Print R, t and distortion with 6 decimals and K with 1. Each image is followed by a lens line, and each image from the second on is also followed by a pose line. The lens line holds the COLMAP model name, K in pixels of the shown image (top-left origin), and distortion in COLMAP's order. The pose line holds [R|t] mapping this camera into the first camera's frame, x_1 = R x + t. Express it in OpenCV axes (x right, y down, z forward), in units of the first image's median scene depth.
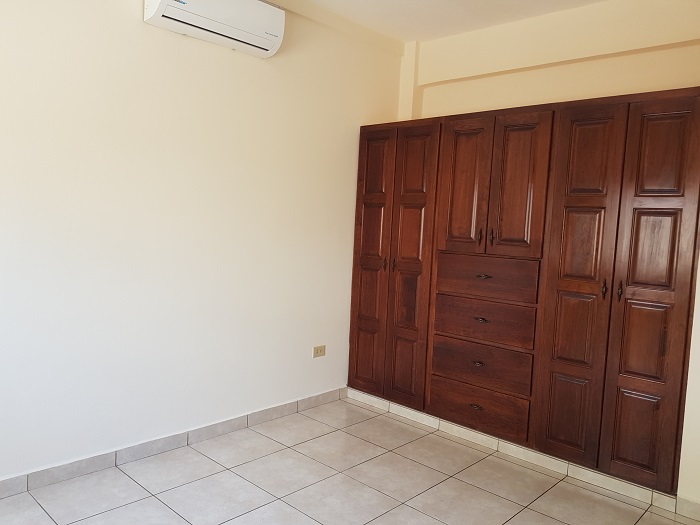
lens RADIAL K [[545.4, 0, 366.5], [0, 545.4, 266.9], [0, 0, 1]] dist [0.034551, -0.060418]
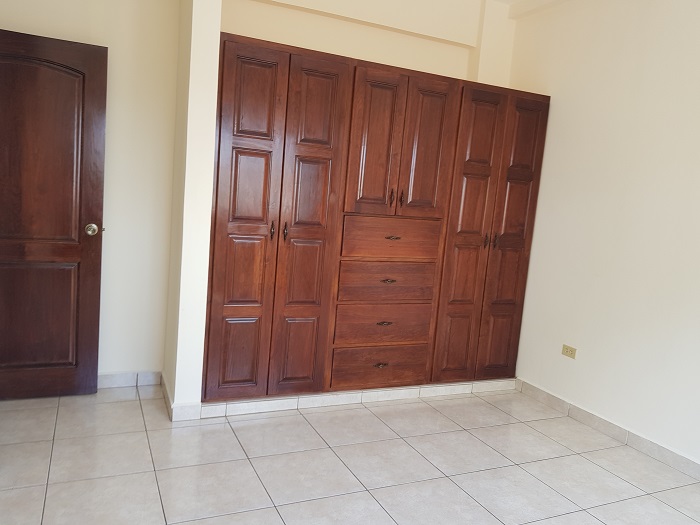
lens RADIAL K [[545.4, 0, 359.4], [0, 545.4, 256.8], [0, 0, 1]] dist [0.034551, -0.060418]
pose [[0.381219, -0.136606, 0.914336, -0.413821], [0.002628, 0.989179, 0.146692, -0.054719], [-0.924481, -0.053518, 0.377453, 0.392038]]
